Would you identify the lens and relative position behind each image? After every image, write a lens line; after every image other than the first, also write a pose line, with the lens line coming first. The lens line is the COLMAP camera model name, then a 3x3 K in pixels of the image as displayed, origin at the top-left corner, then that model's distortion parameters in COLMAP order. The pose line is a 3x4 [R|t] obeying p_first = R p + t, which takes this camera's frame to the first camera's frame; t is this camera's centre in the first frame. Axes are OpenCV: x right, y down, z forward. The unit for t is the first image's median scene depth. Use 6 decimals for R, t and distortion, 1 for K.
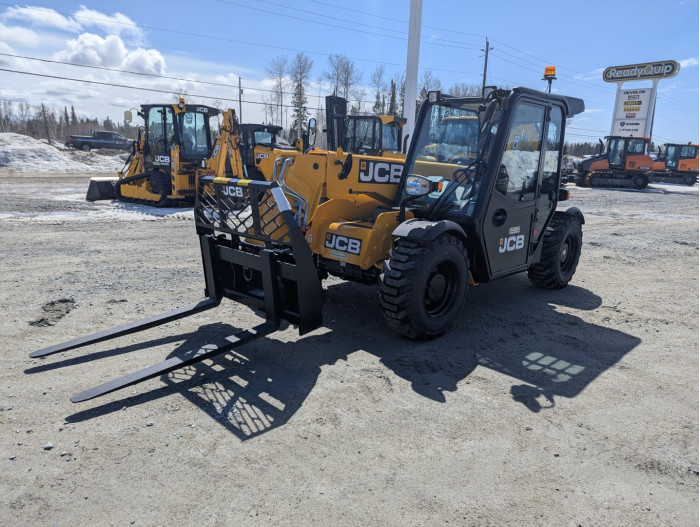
lens RADIAL K [[500.6, 0, 351.2], [0, 500.6, 252.5], [0, 0, 1]] dist [0.053371, -0.044642]
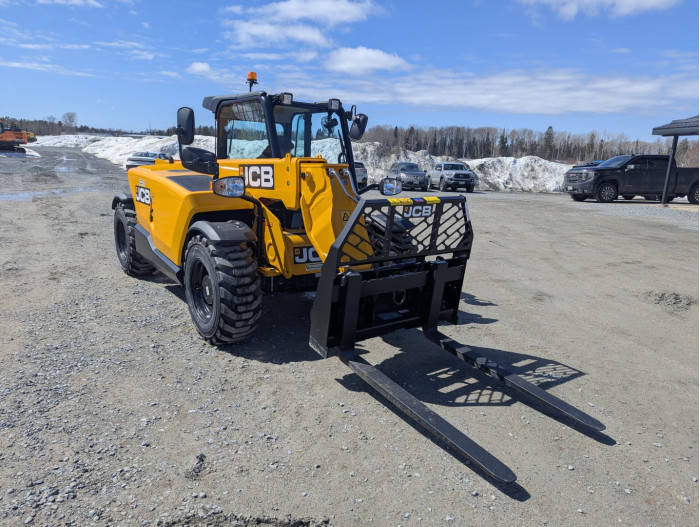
lens RADIAL K [[500.6, 0, 351.2], [0, 500.6, 252.5], [0, 0, 1]] dist [0.053371, -0.044642]
pose [[0.167501, -0.224659, 0.959933, -1.000056], [0.166266, 0.966180, 0.197109, -0.216469], [-0.971750, 0.126588, 0.199190, 0.812064]]
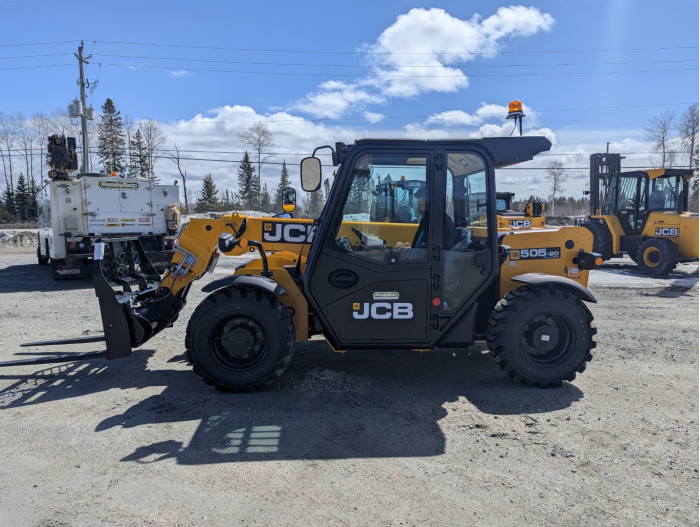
lens RADIAL K [[500.6, 0, 351.2], [0, 500.6, 252.5], [0, 0, 1]] dist [0.053371, -0.044642]
pose [[0.735776, 0.005831, -0.677200, 1.000052], [-0.101205, 0.989681, -0.101438, -0.027941], [0.669620, 0.143172, 0.728774, 0.367810]]
